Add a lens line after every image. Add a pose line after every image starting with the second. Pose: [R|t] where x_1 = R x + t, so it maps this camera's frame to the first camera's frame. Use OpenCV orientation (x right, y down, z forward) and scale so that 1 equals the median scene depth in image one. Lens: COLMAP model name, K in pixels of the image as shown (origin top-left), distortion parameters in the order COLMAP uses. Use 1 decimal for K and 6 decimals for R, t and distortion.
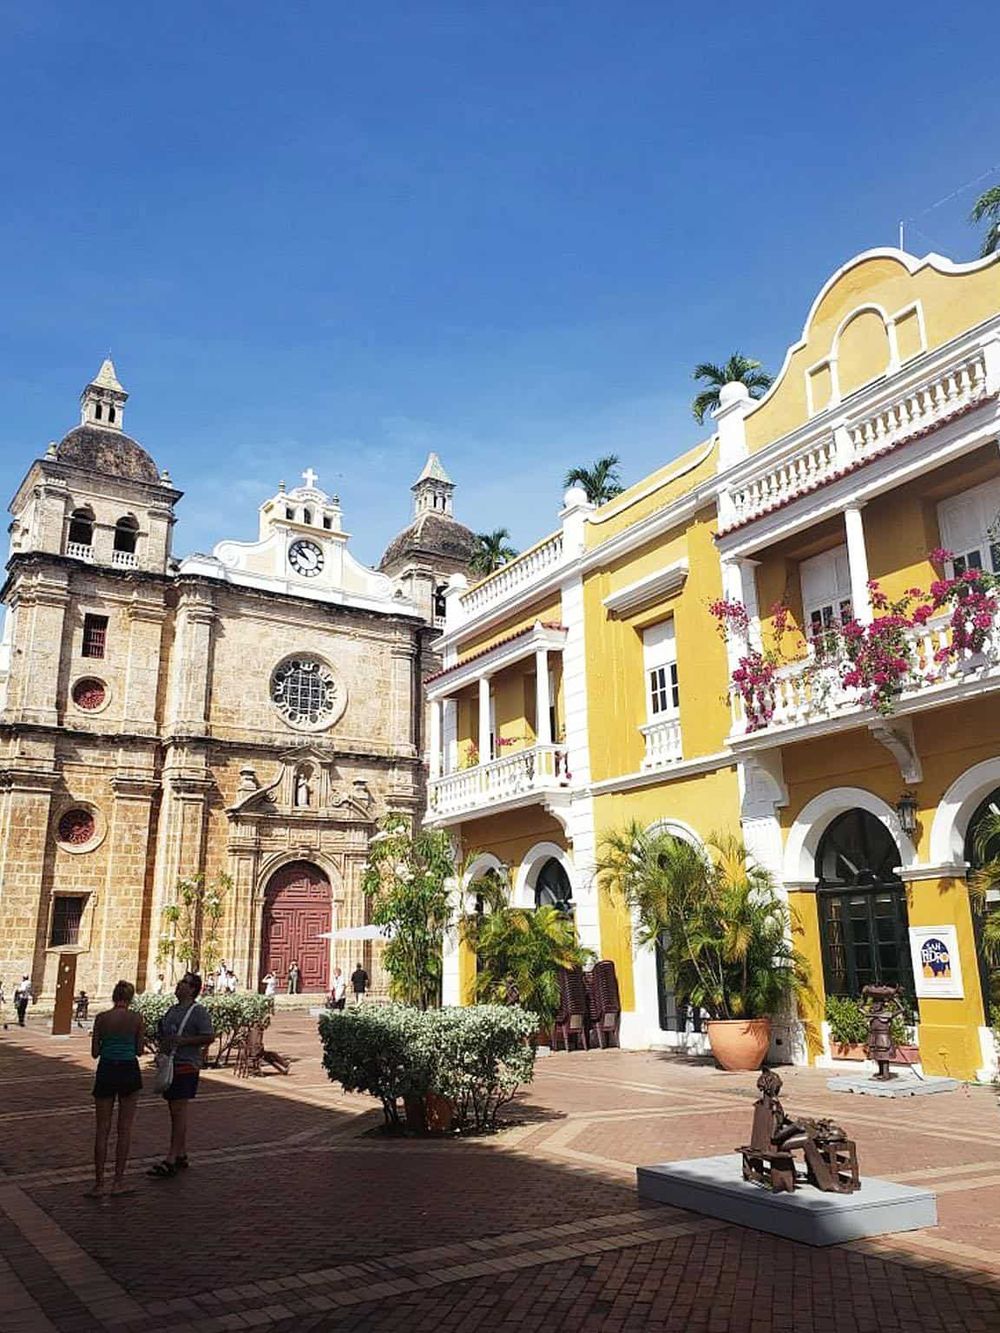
lens RADIAL K [[1074.5, 0, 500.0], [0, 1074.5, 666.5], [0, 0, 1]] dist [-0.002132, -0.004352]
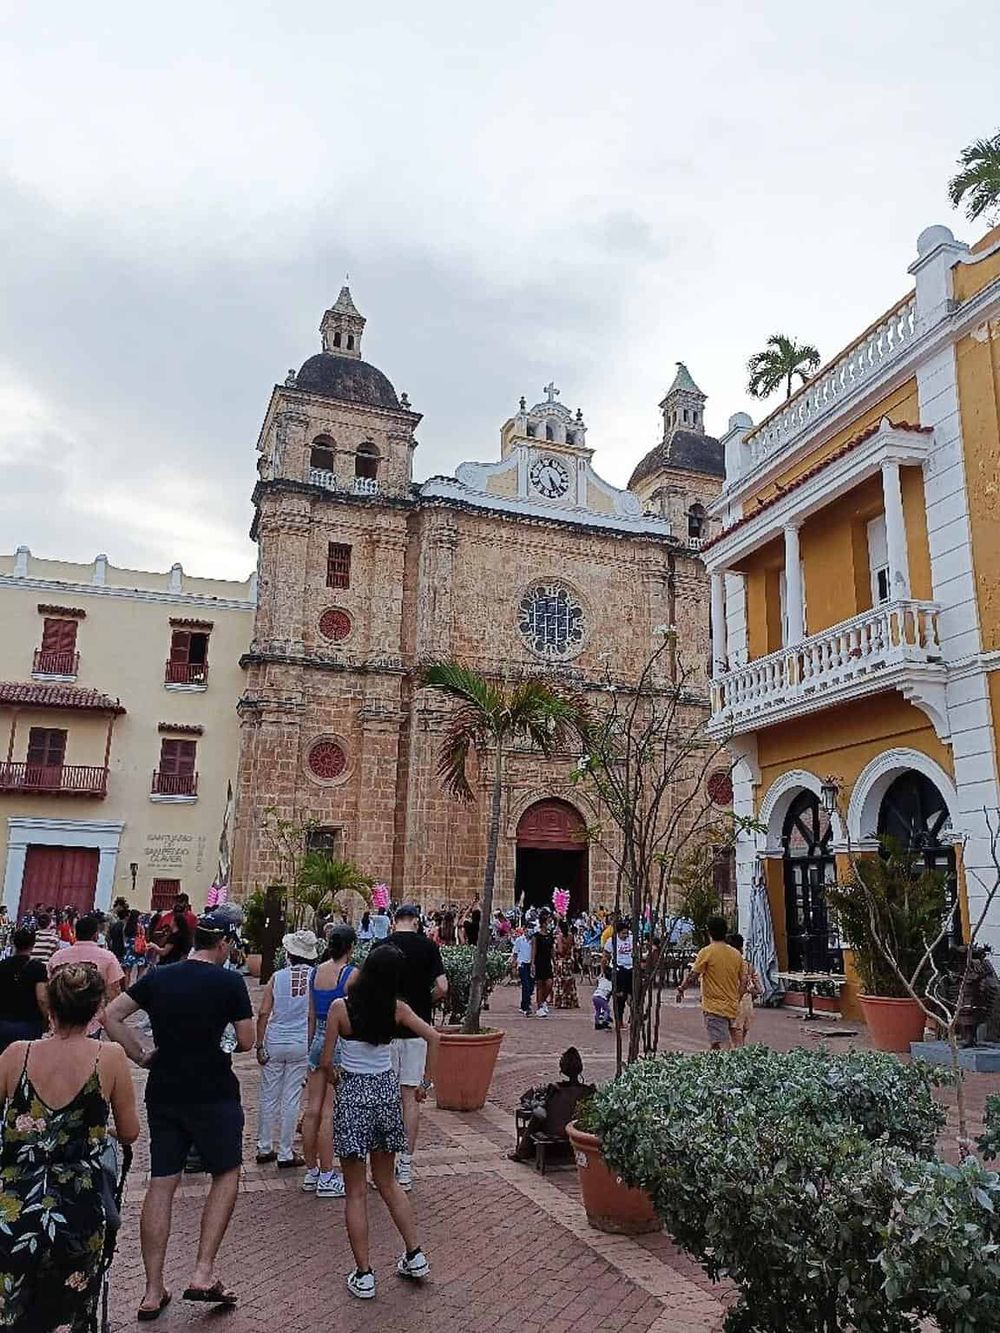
lens RADIAL K [[871.4, 0, 500.0], [0, 871.4, 666.5], [0, 0, 1]] dist [0.040868, -0.000572]
pose [[0.970427, -0.025860, -0.240007, -0.044999], [0.025805, 0.999661, -0.003371, 0.069950], [0.240013, -0.002922, 0.970765, 0.257727]]
